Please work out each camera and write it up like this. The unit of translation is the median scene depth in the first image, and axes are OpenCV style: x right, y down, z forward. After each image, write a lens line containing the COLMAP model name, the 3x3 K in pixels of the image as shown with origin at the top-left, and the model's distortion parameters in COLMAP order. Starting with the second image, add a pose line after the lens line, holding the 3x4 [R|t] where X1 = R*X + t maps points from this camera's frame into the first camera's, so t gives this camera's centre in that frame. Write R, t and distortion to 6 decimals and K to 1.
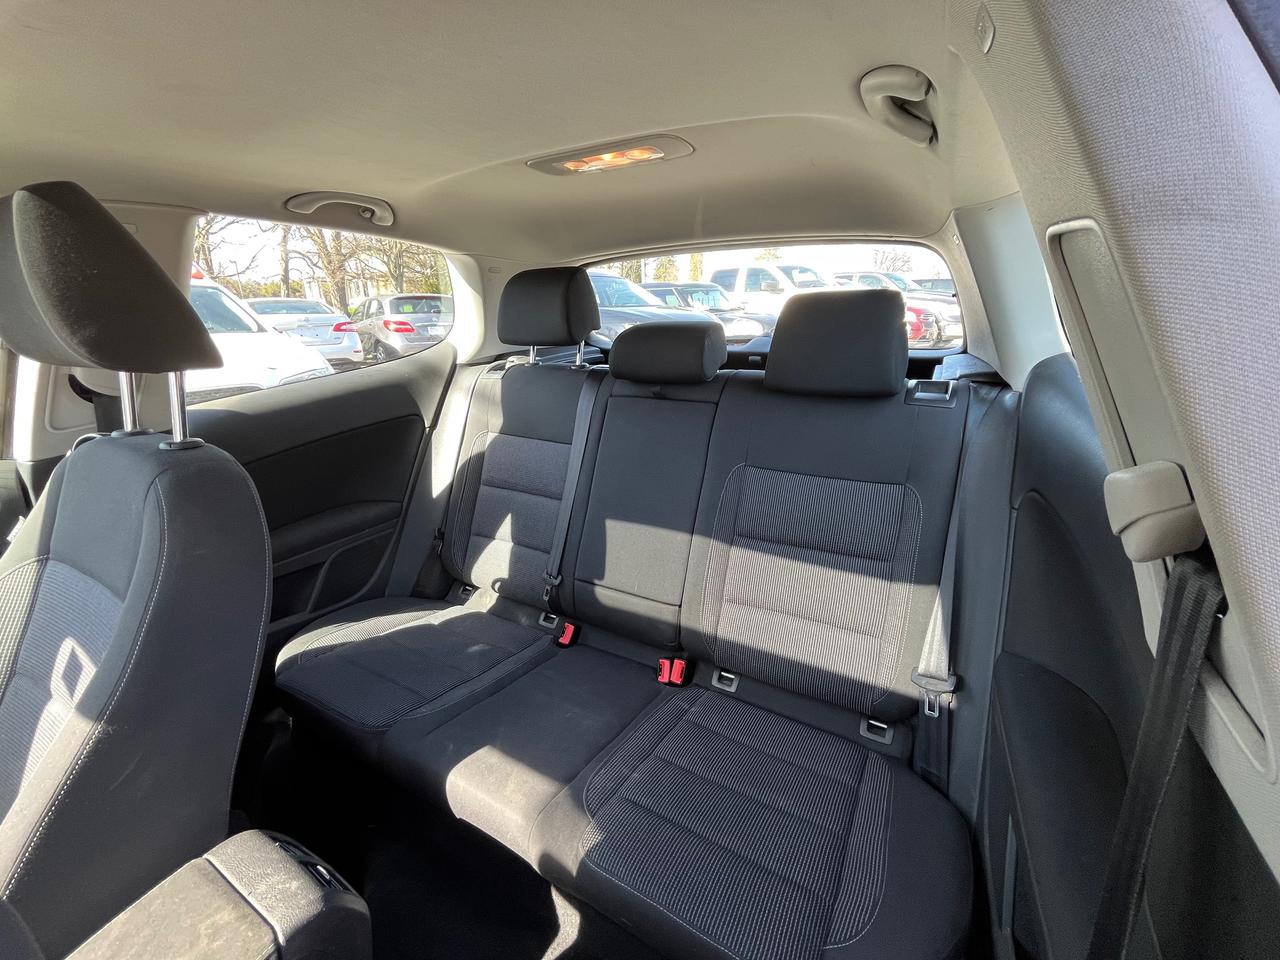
lens RADIAL K [[518.7, 0, 643.0], [0, 518.7, 474.6], [0, 0, 1]] dist [-0.003364, -0.000127]
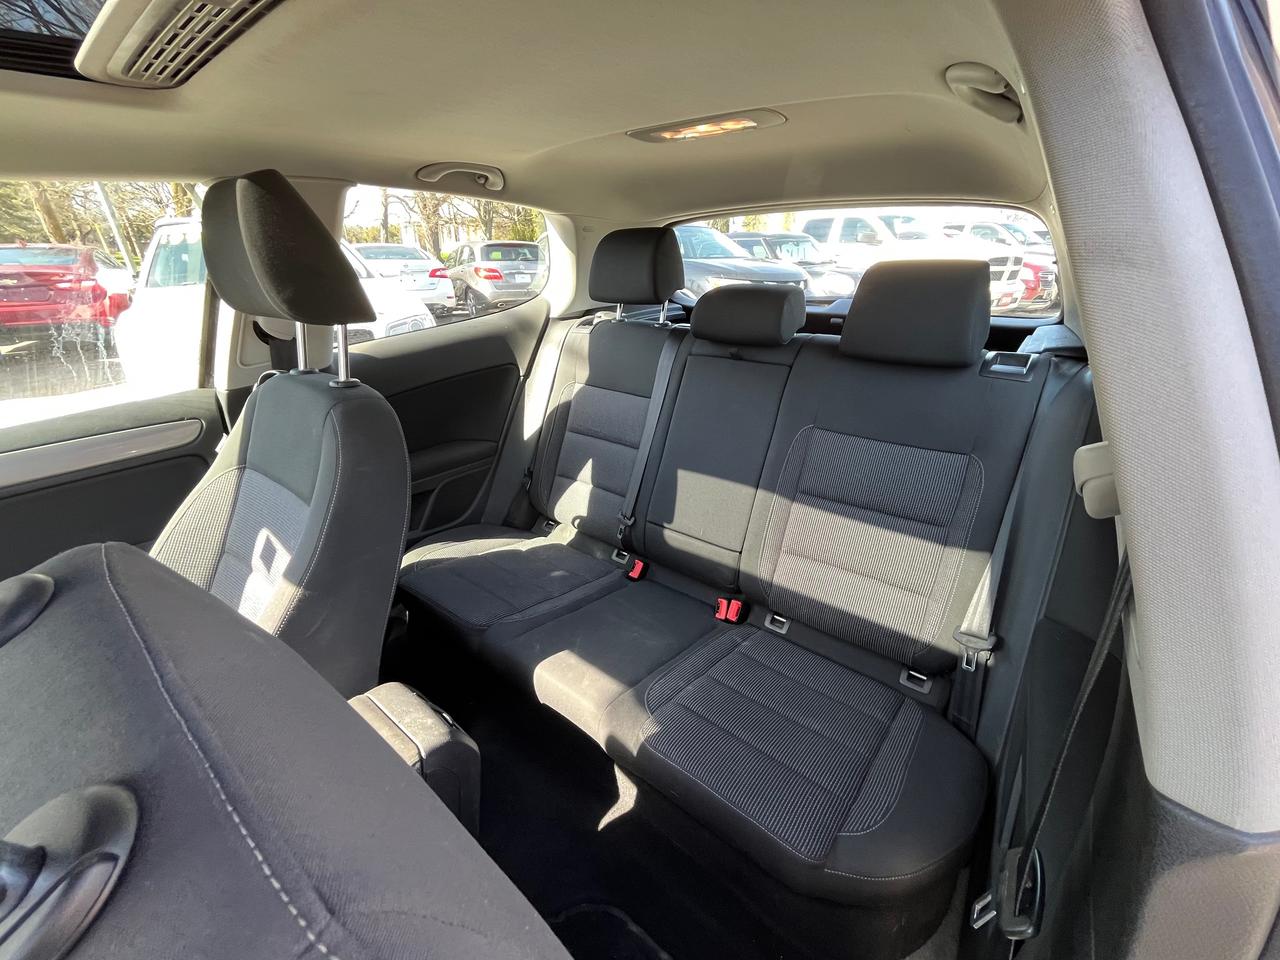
lens RADIAL K [[518.7, 0, 643.7], [0, 518.7, 474.7], [0, 0, 1]] dist [-0.003364, -0.000127]
pose [[0.988732, 0.070993, -0.131794, 0.002349], [-0.059212, 0.994065, 0.091258, 0.002806], [0.137490, -0.082426, 0.987068, -0.106090]]
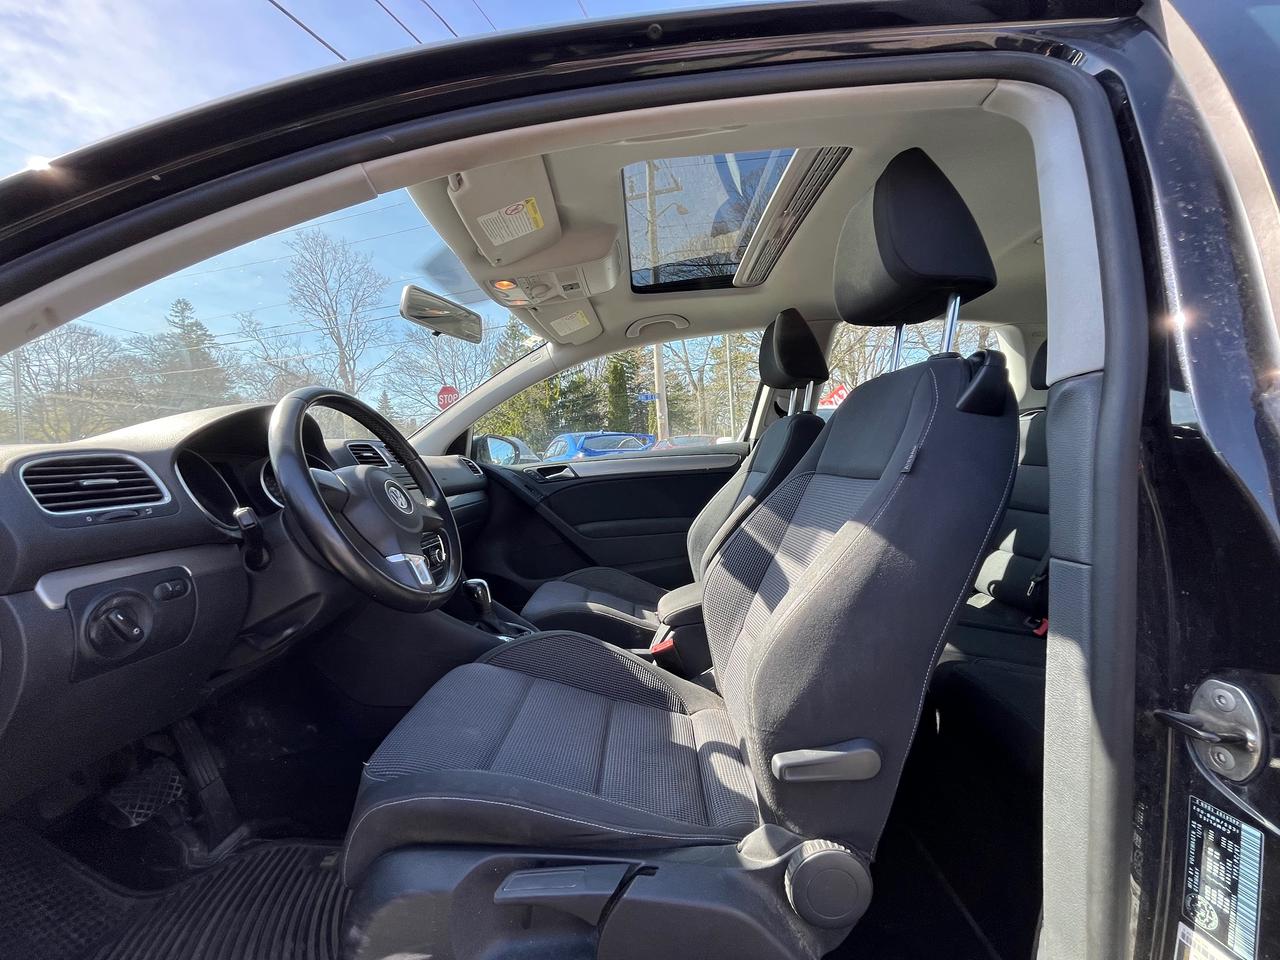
lens RADIAL K [[518.7, 0, 643.1], [0, 518.7, 477.1], [0, 0, 1]] dist [-0.003364, -0.000127]
pose [[0.481217, 0.034756, -0.875912, 0.491680], [-0.249510, 0.963313, -0.098854, 0.403990], [0.840342, 0.266119, 0.472234, -0.375077]]
